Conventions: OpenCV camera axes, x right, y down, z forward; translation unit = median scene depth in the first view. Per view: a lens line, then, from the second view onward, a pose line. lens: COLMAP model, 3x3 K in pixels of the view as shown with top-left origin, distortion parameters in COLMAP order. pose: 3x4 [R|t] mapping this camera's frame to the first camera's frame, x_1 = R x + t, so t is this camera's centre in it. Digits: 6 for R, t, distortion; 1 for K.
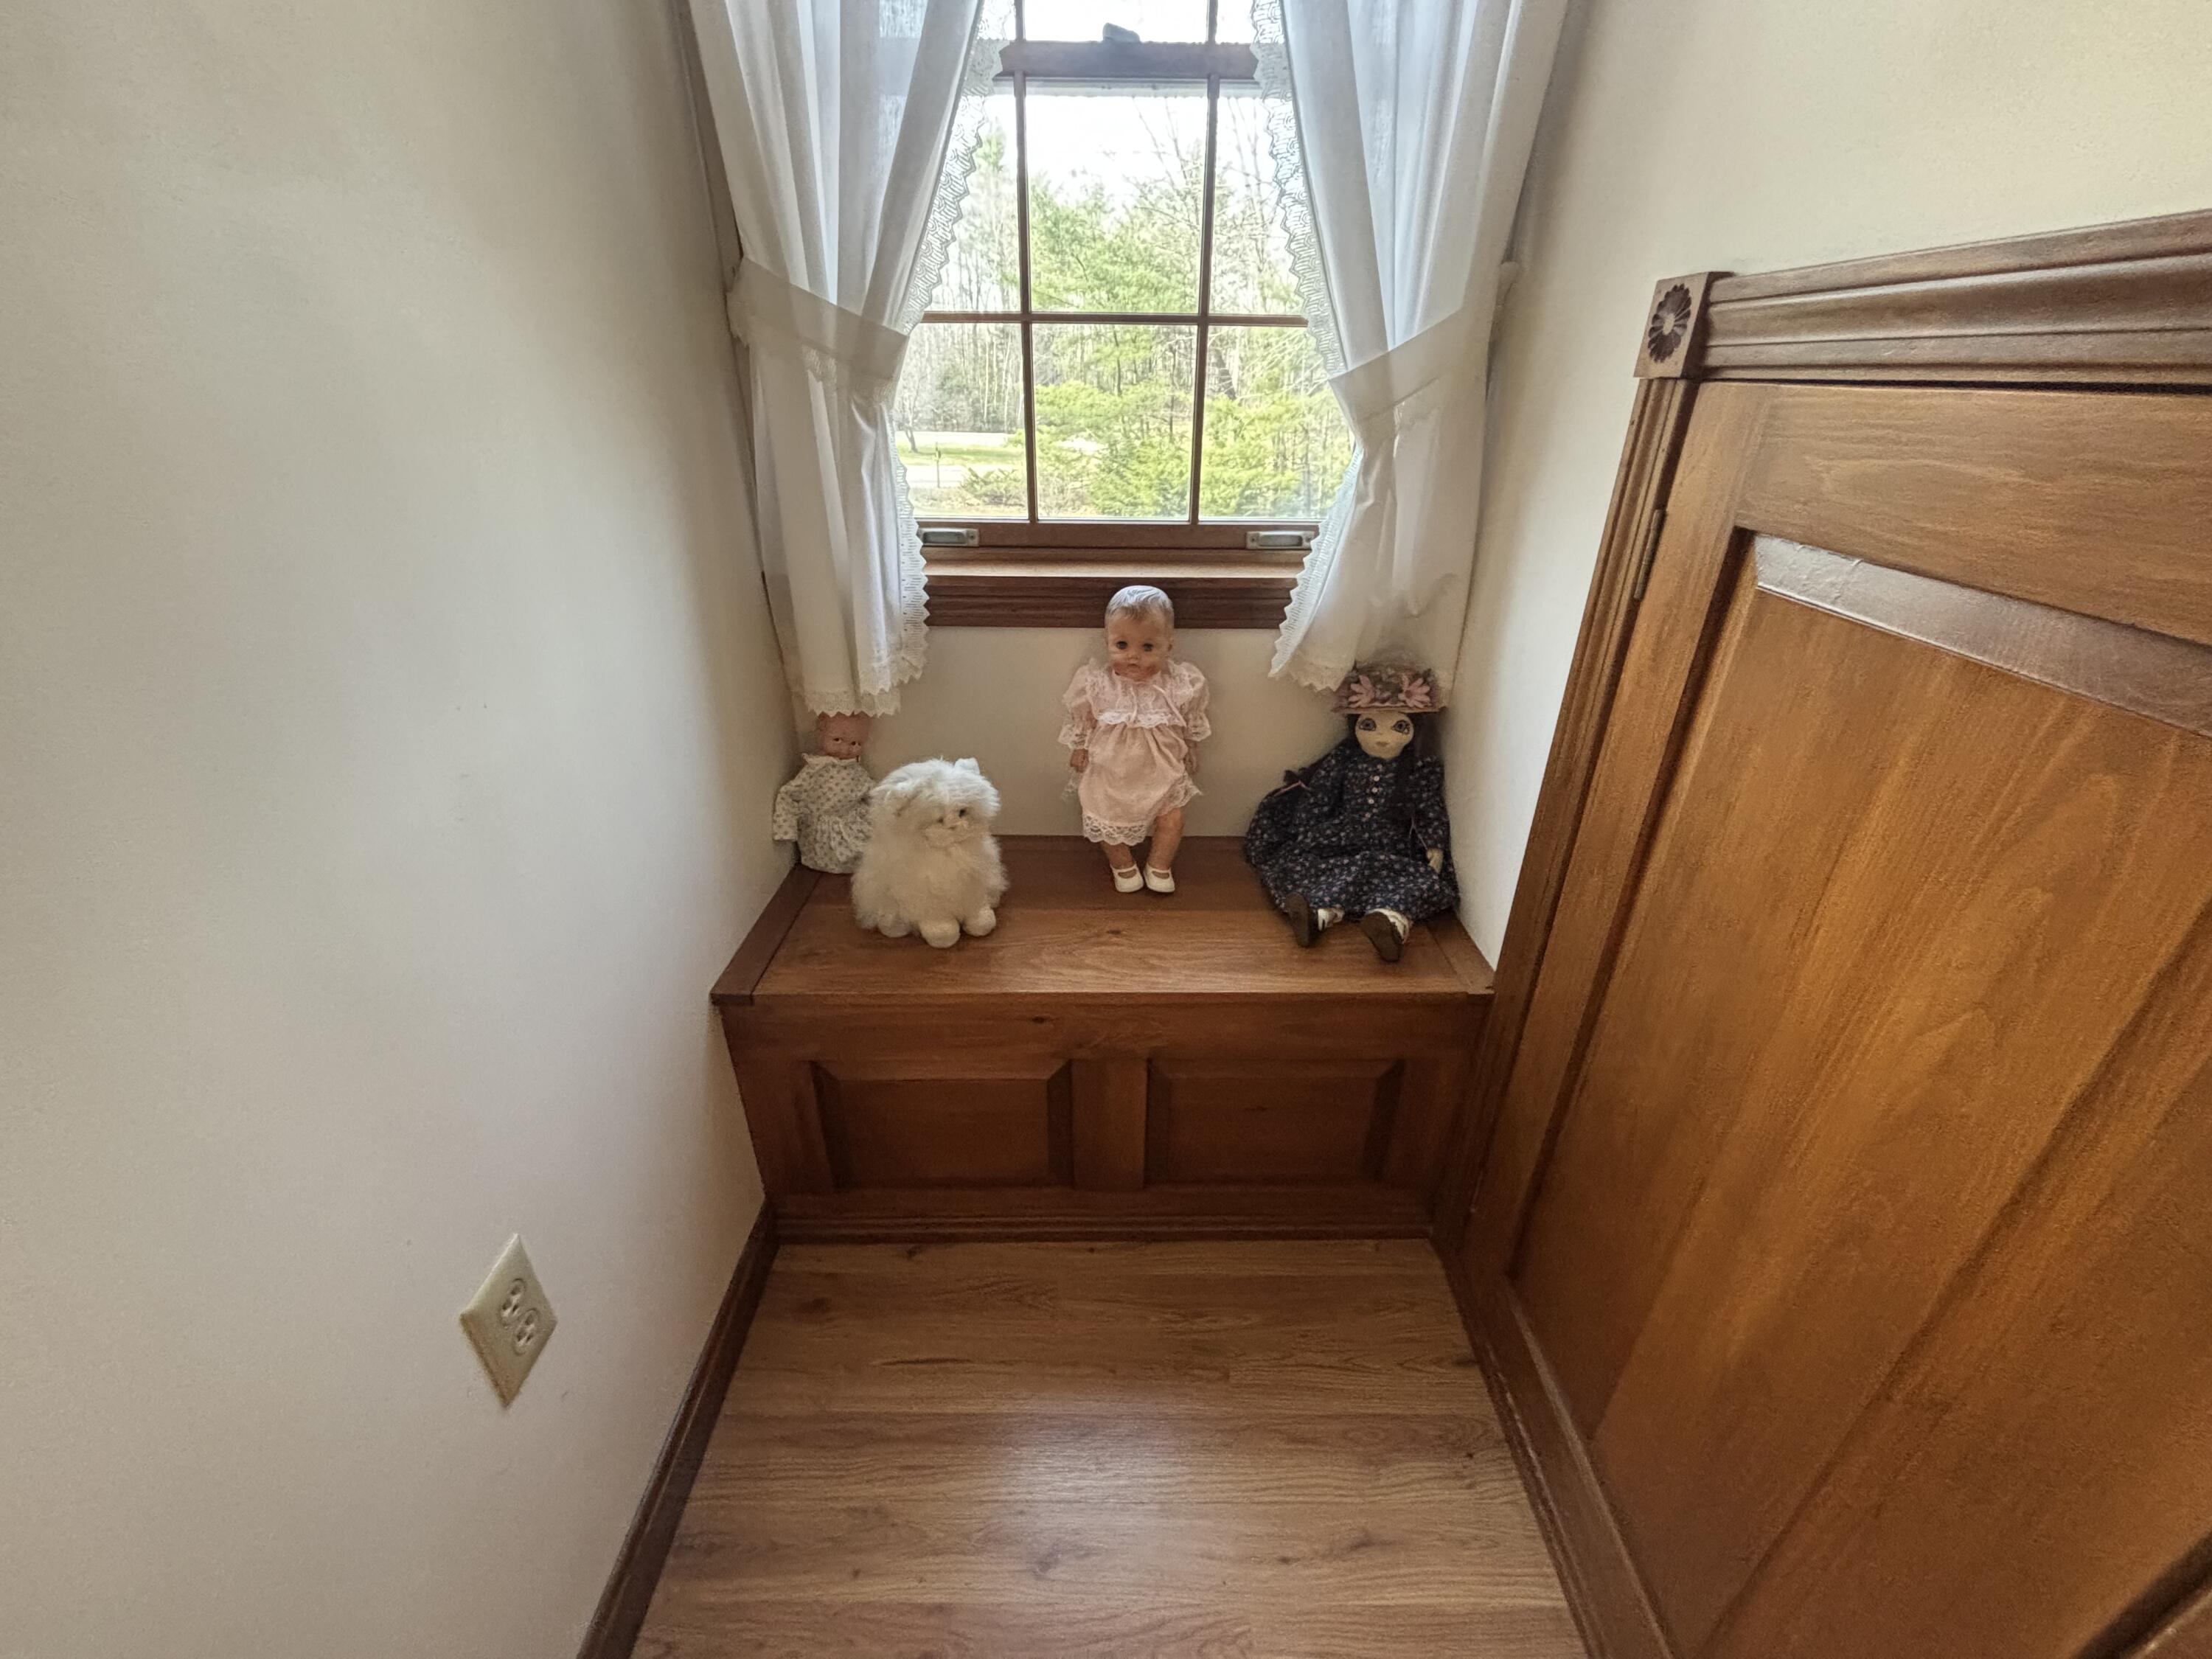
lens RADIAL K [[897.2, 0, 1115.1], [0, 897.2, 833.5], [0, 0, 1]] dist [-0.001241, -0.001165]
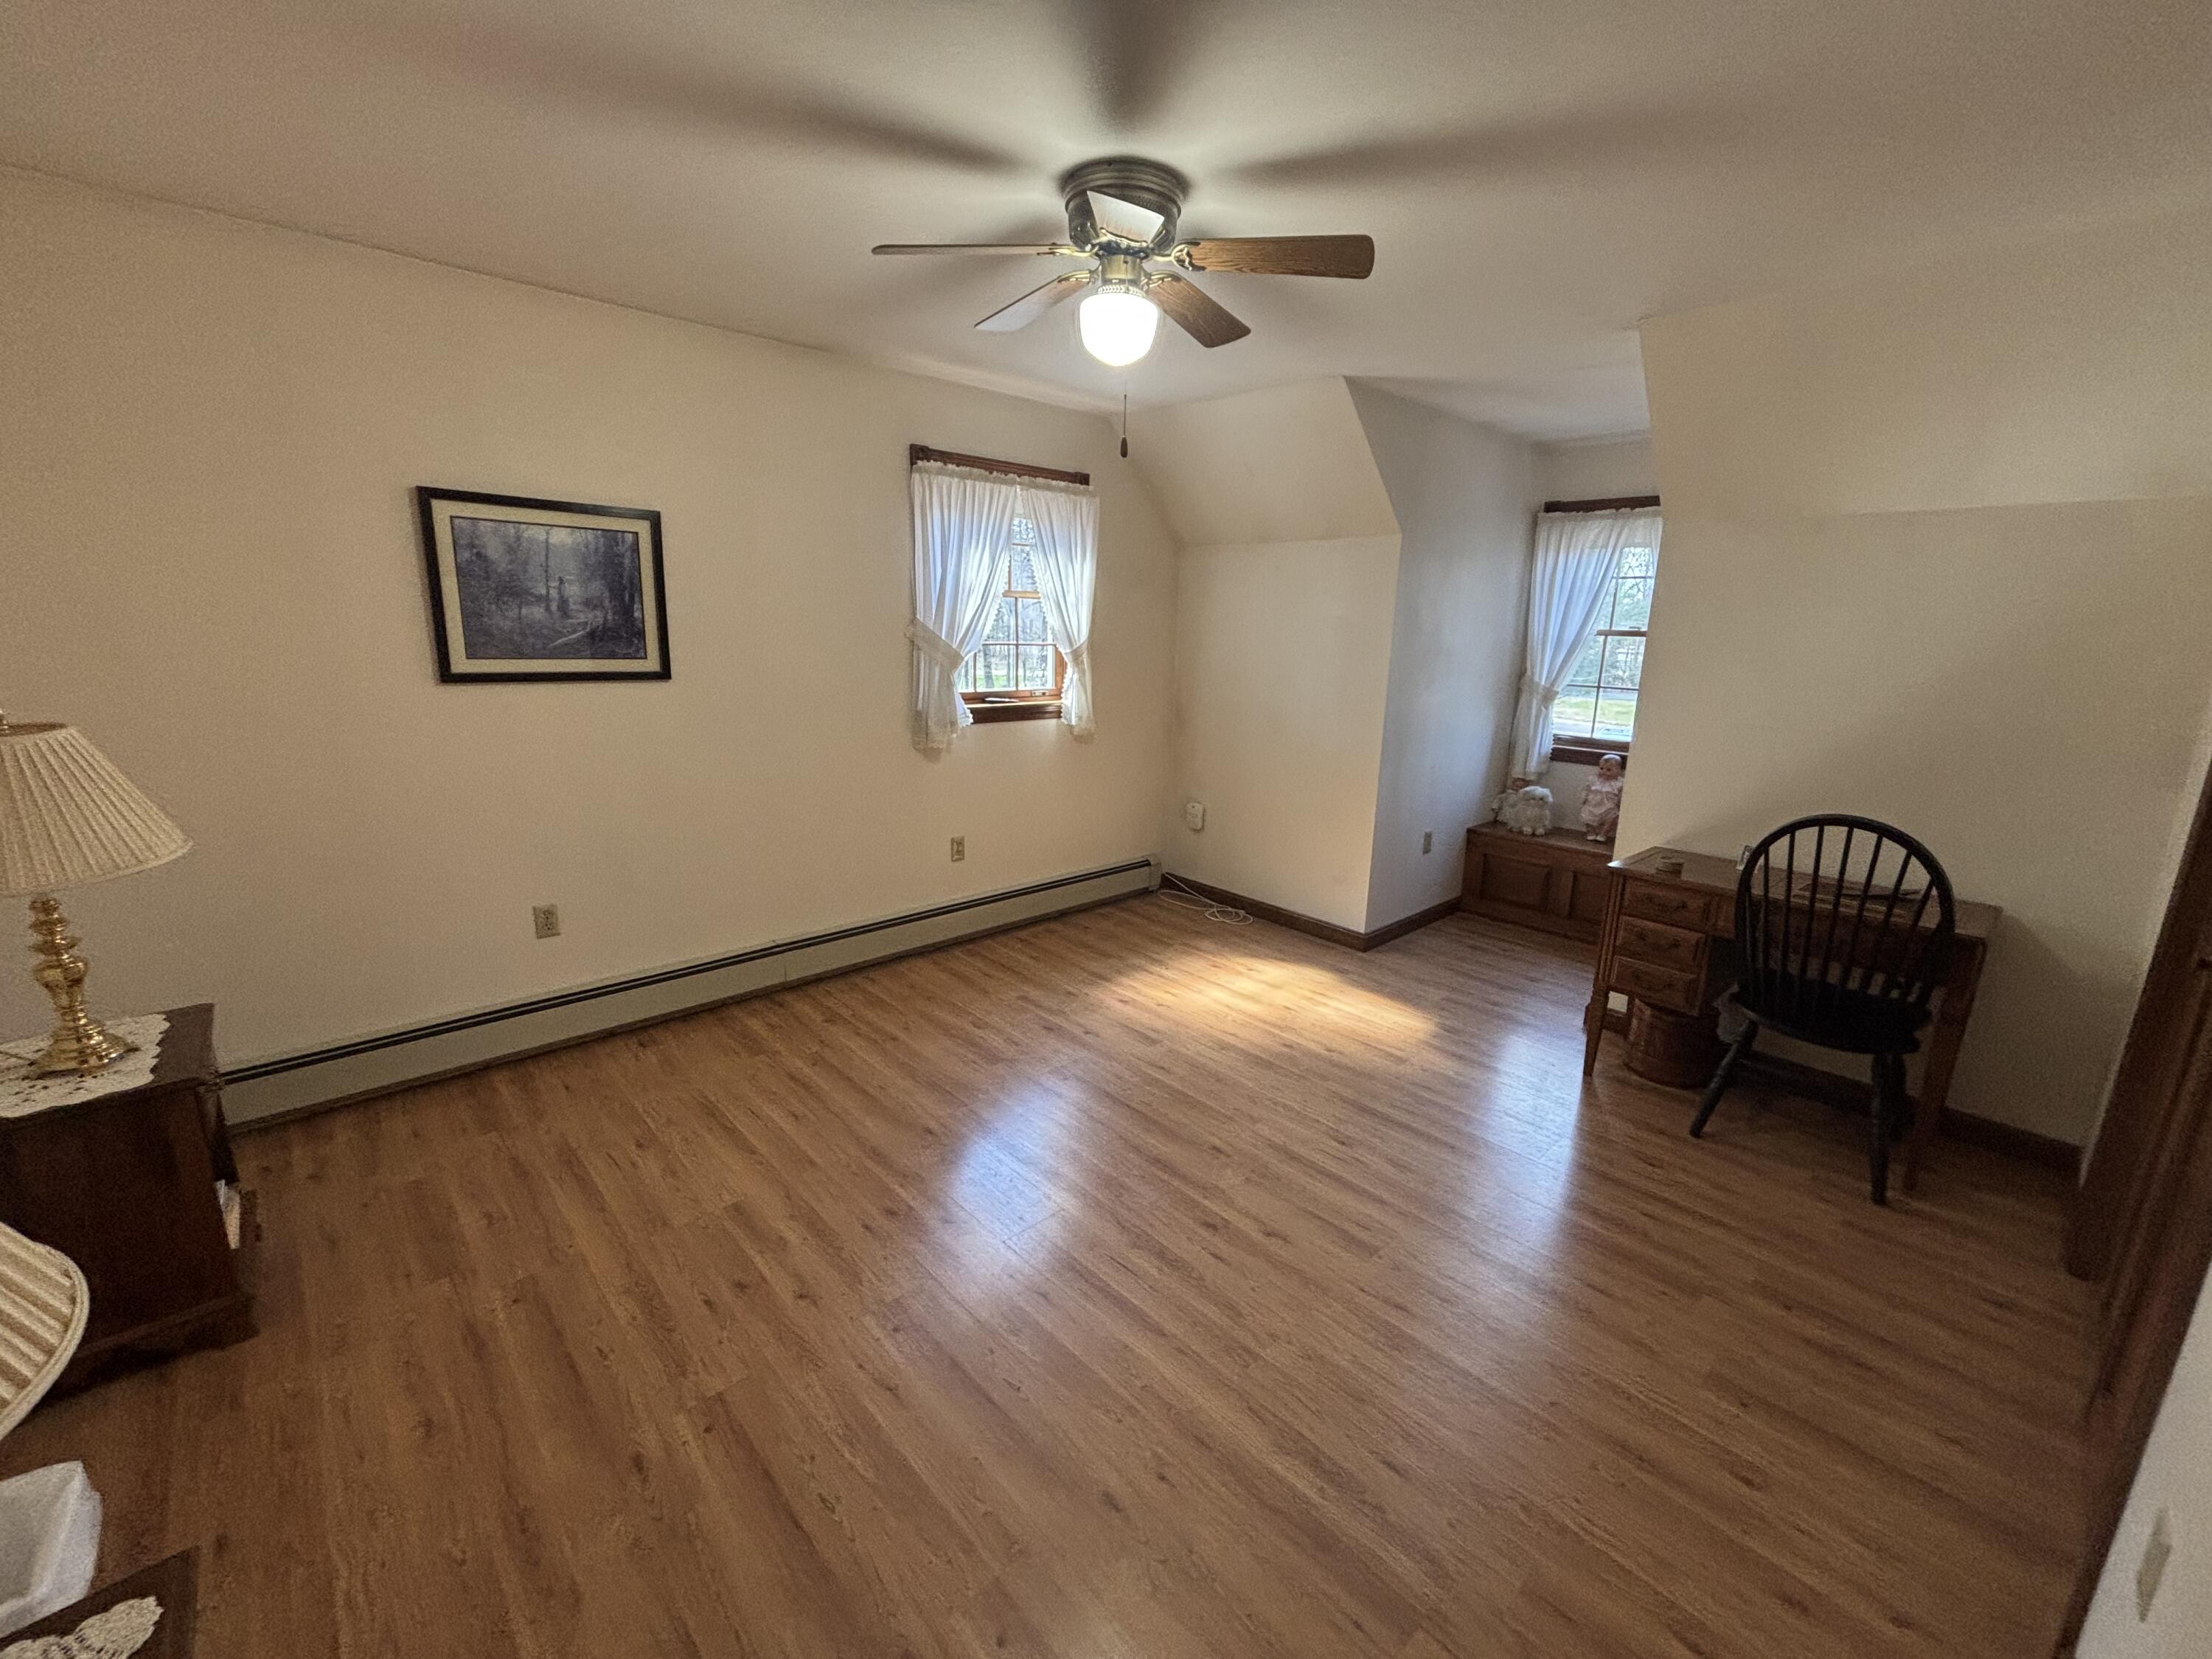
lens RADIAL K [[897.2, 0, 1093.8], [0, 897.2, 830.1], [0, 0, 1]] dist [-0.001241, -0.001165]
pose [[0.677766, 0.170325, -0.715278, 1.264454], [-0.353976, 0.928235, -0.114376, 1.176611], [0.644465, 0.330711, 0.689417, -2.790079]]
